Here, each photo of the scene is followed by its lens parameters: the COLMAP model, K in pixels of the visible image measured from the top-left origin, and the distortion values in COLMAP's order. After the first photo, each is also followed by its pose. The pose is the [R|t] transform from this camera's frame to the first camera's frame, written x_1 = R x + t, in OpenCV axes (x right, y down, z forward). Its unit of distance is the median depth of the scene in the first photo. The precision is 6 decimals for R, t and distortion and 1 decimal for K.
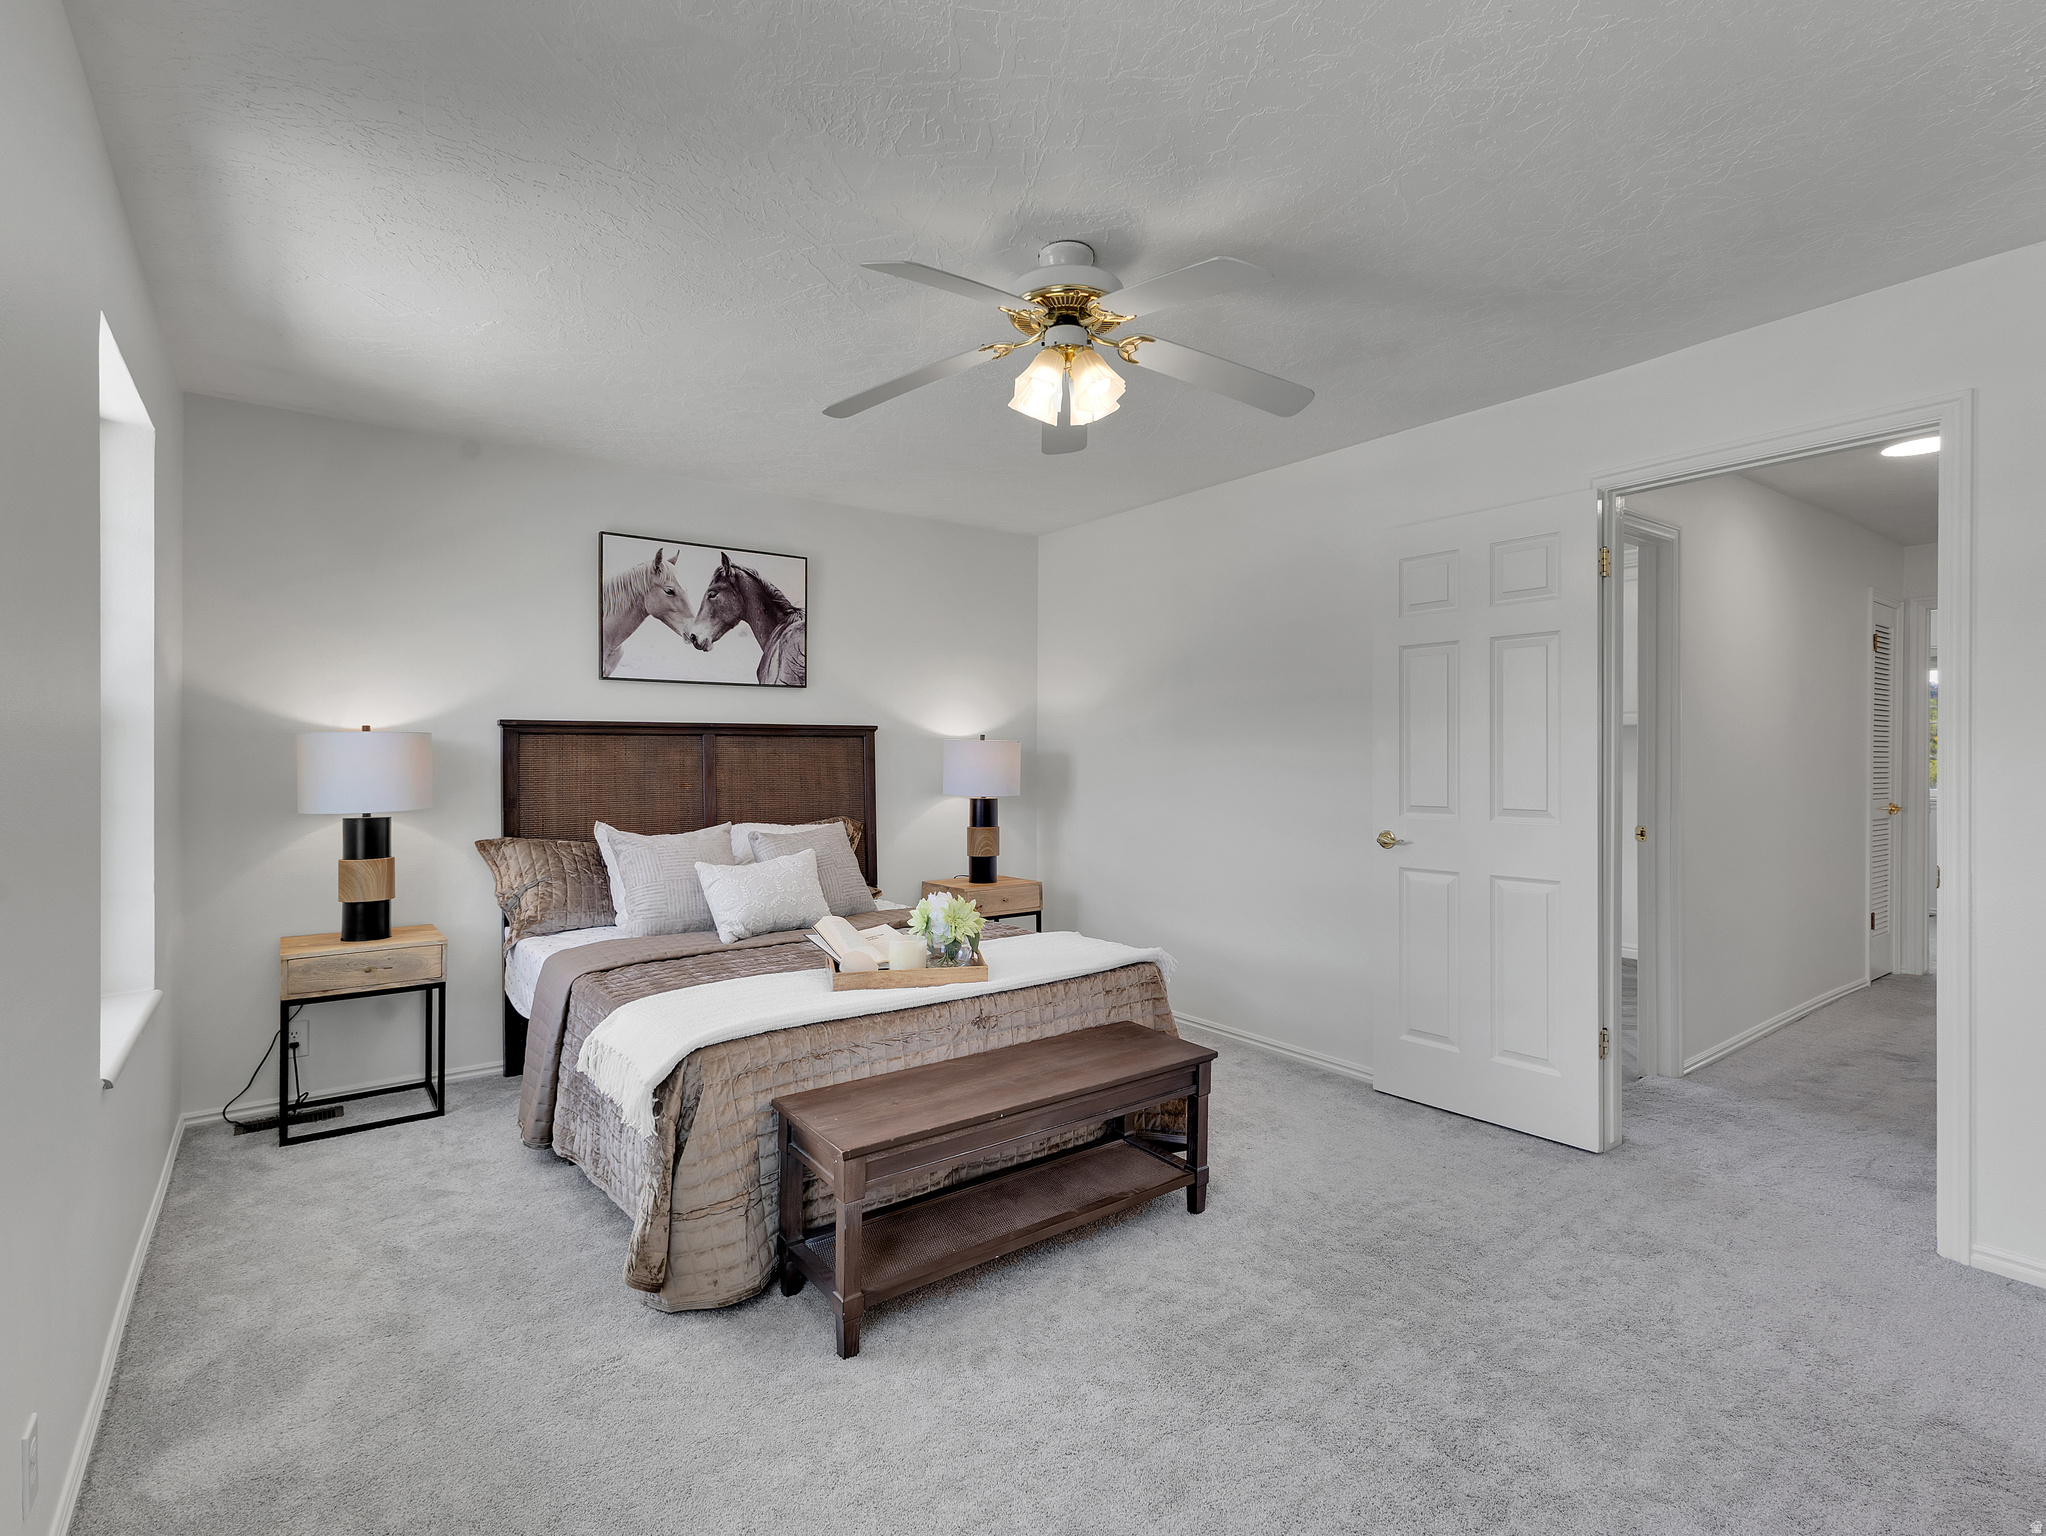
lens RADIAL K [[993.1, 0, 1020.6], [0, 993.1, 758.0], [0, 0, 1]] dist [0.010395, -0.001412]
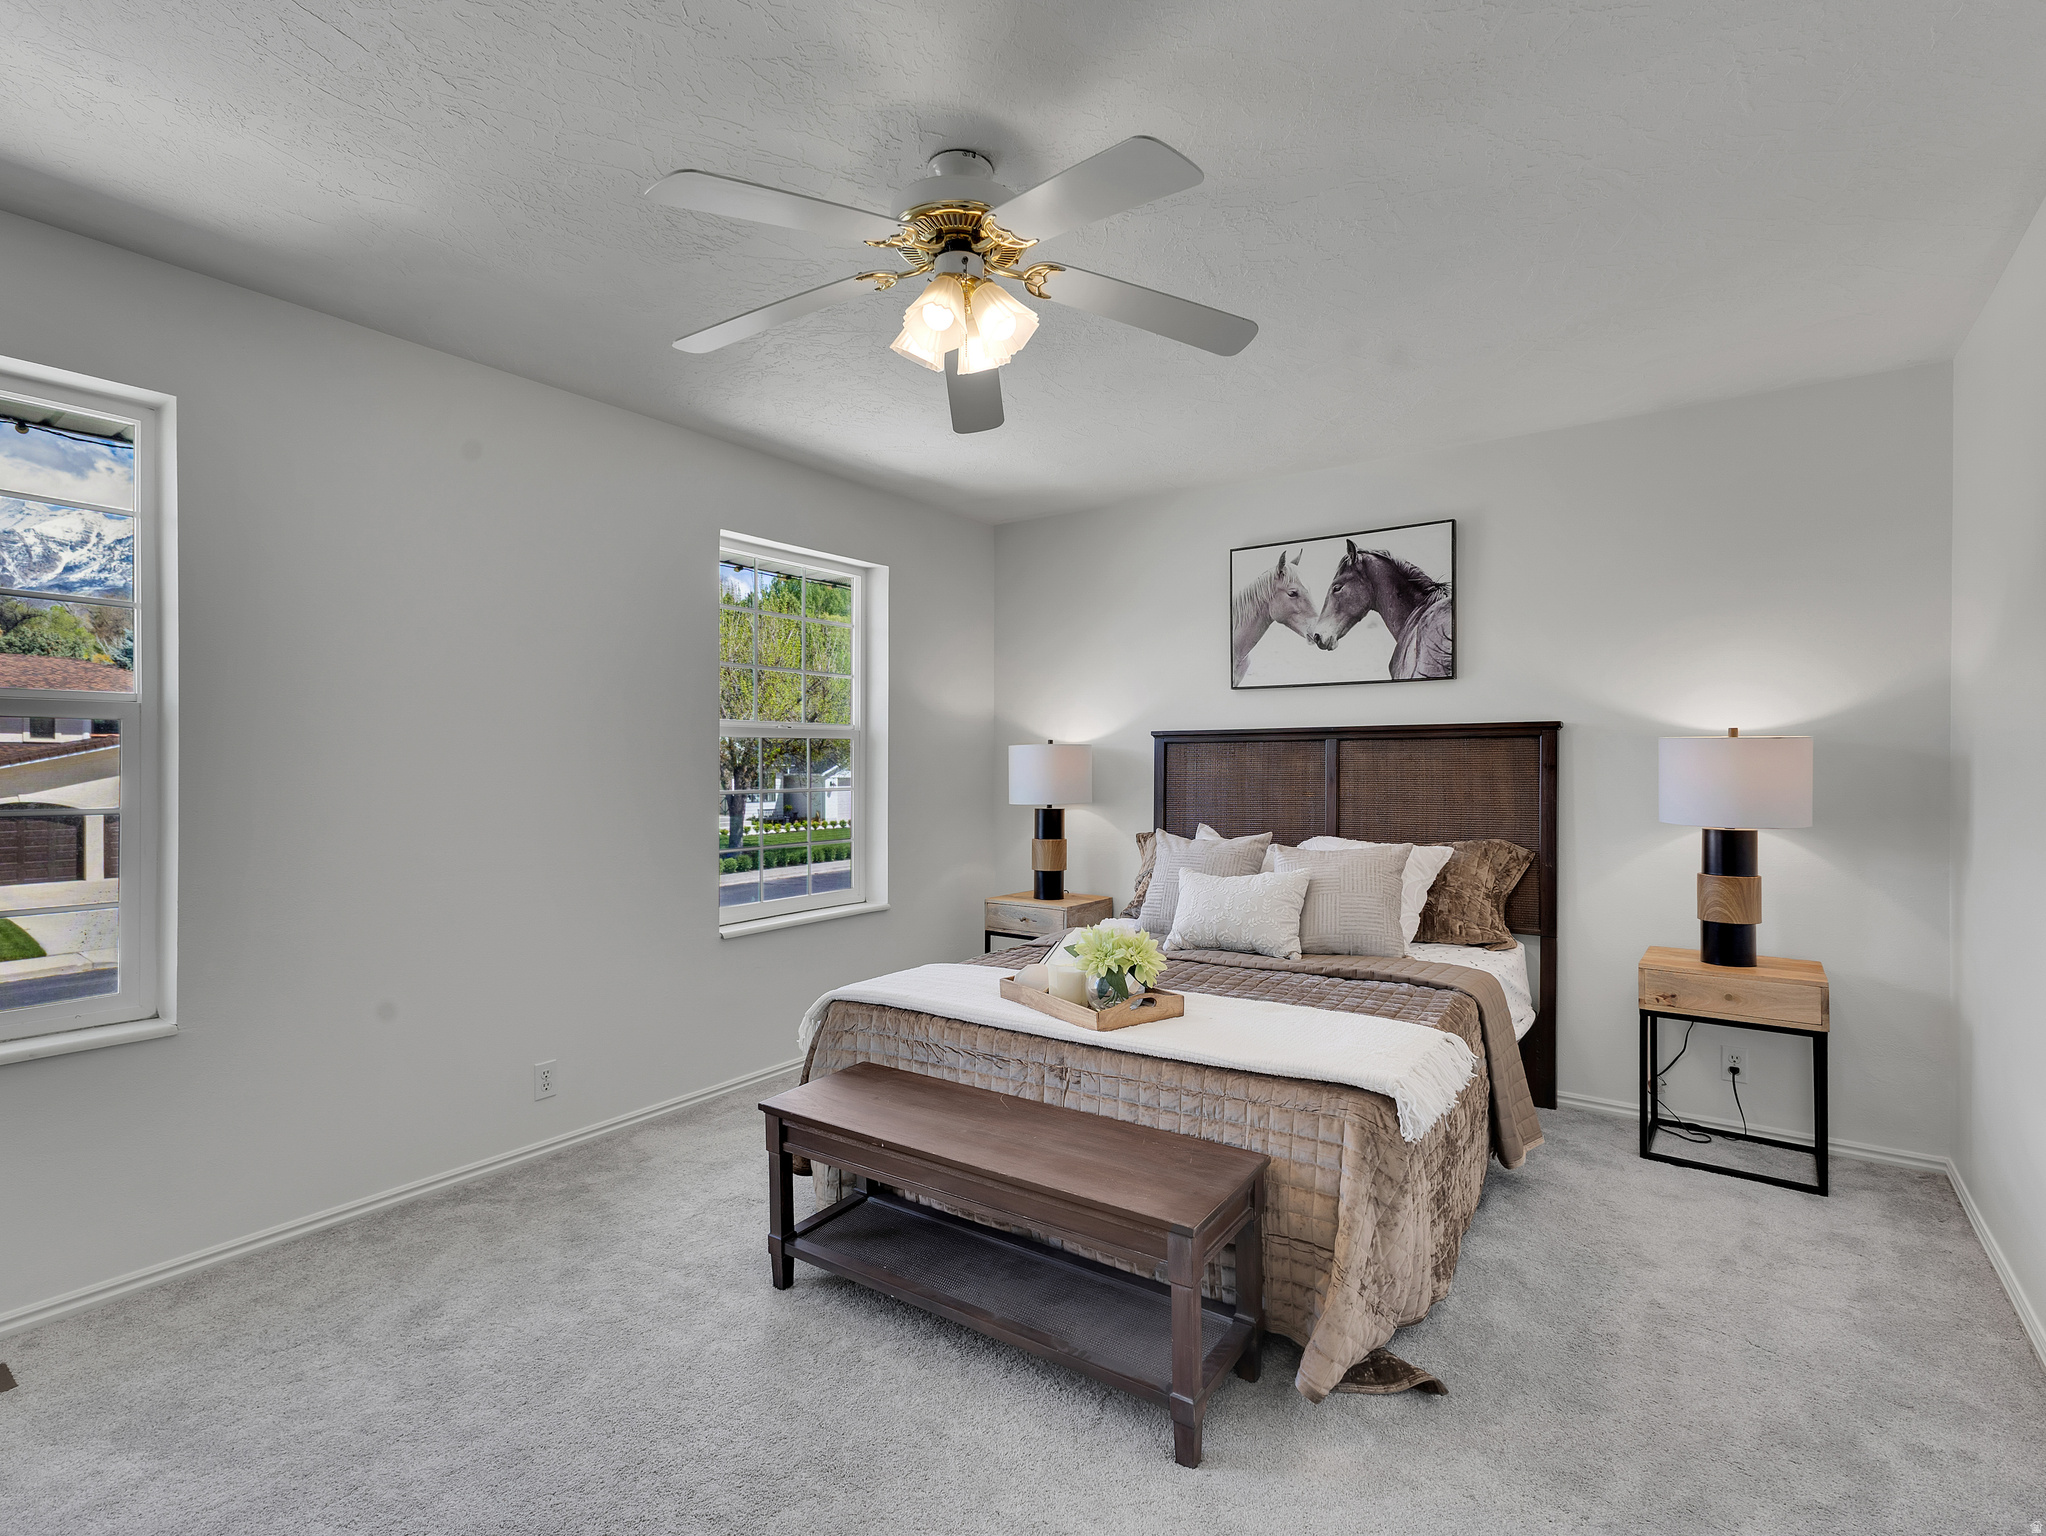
lens RADIAL K [[993.1, 0, 1020.6], [0, 993.1, 758.0], [0, 0, 1]] dist [0.010395, -0.001412]
pose [[0.312272, -0.004764, -0.949981, 0.475692], [-0.001214, 0.999985, -0.005414, -0.000611], [0.949992, 0.002844, 0.312262, 0.430136]]
